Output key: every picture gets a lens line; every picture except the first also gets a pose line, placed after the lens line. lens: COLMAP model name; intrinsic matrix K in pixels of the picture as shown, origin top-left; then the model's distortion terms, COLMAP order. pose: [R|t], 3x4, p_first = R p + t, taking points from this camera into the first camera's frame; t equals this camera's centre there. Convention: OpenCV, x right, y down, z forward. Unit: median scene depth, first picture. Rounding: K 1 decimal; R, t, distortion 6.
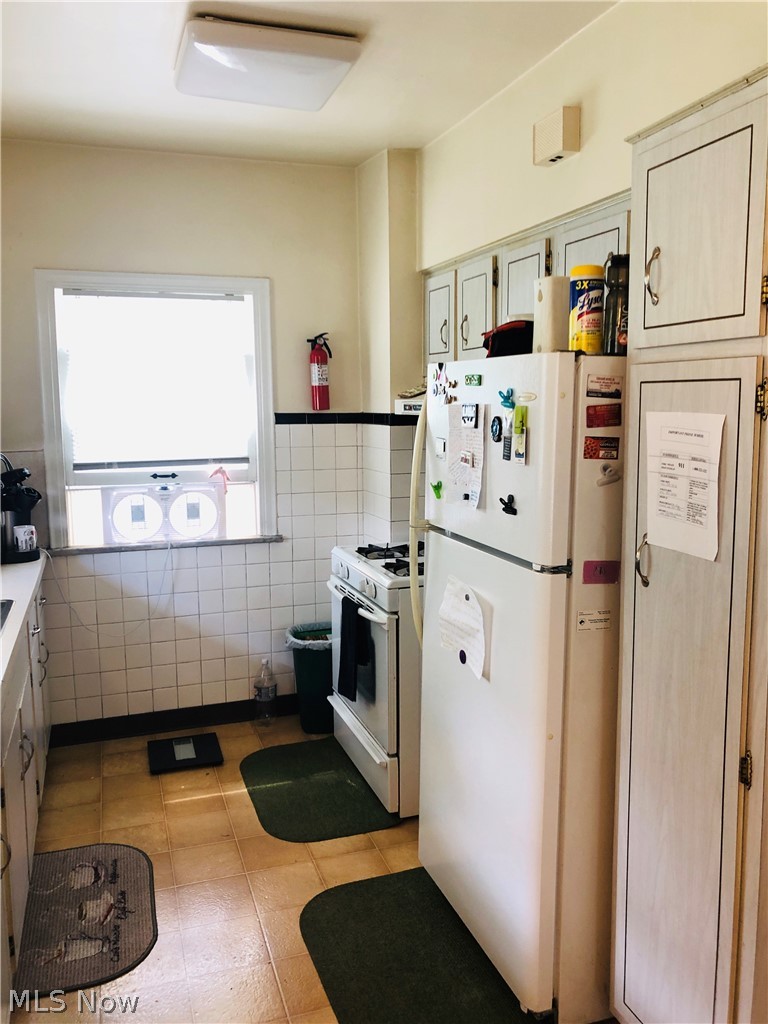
lens RADIAL K [[836.9, 0, 390.3], [0, 836.9, 506.5], [0, 0, 1]] dist [0.026621, -0.024120]
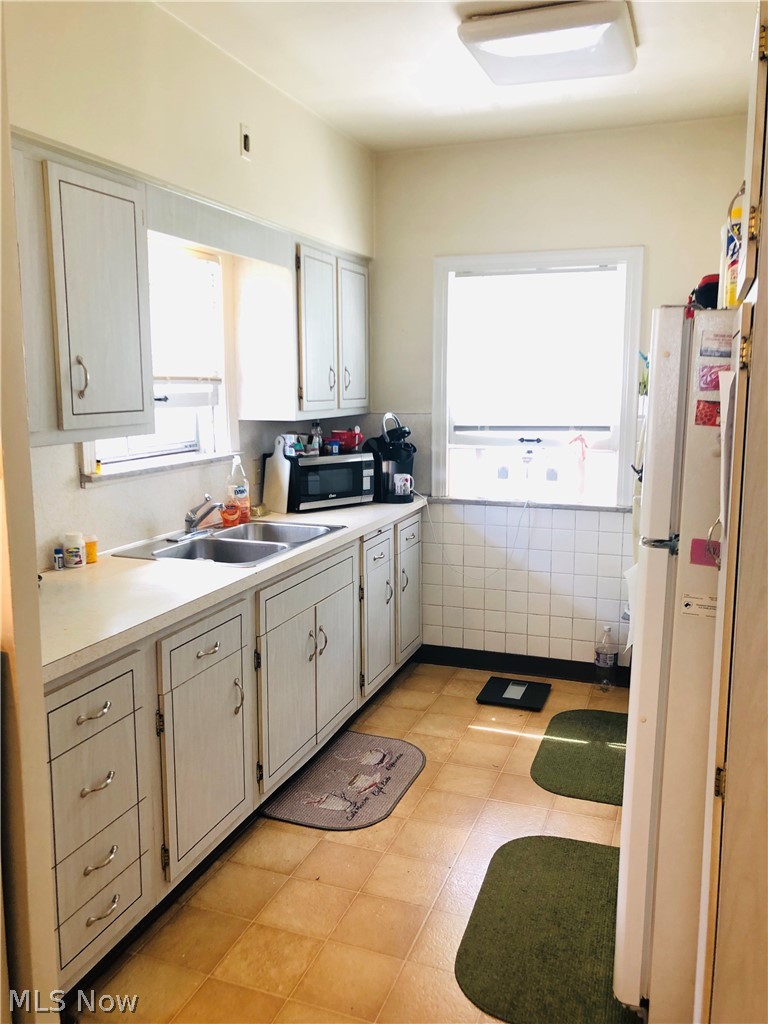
lens RADIAL K [[836.9, 0, 388.6], [0, 836.9, 509.0], [0, 0, 1]] dist [0.026621, -0.024120]
pose [[0.774598, 0.101868, -0.624197, 0.287137], [-0.083683, 0.994774, 0.058499, 0.004087], [0.626894, 0.006921, 0.779074, 0.045187]]
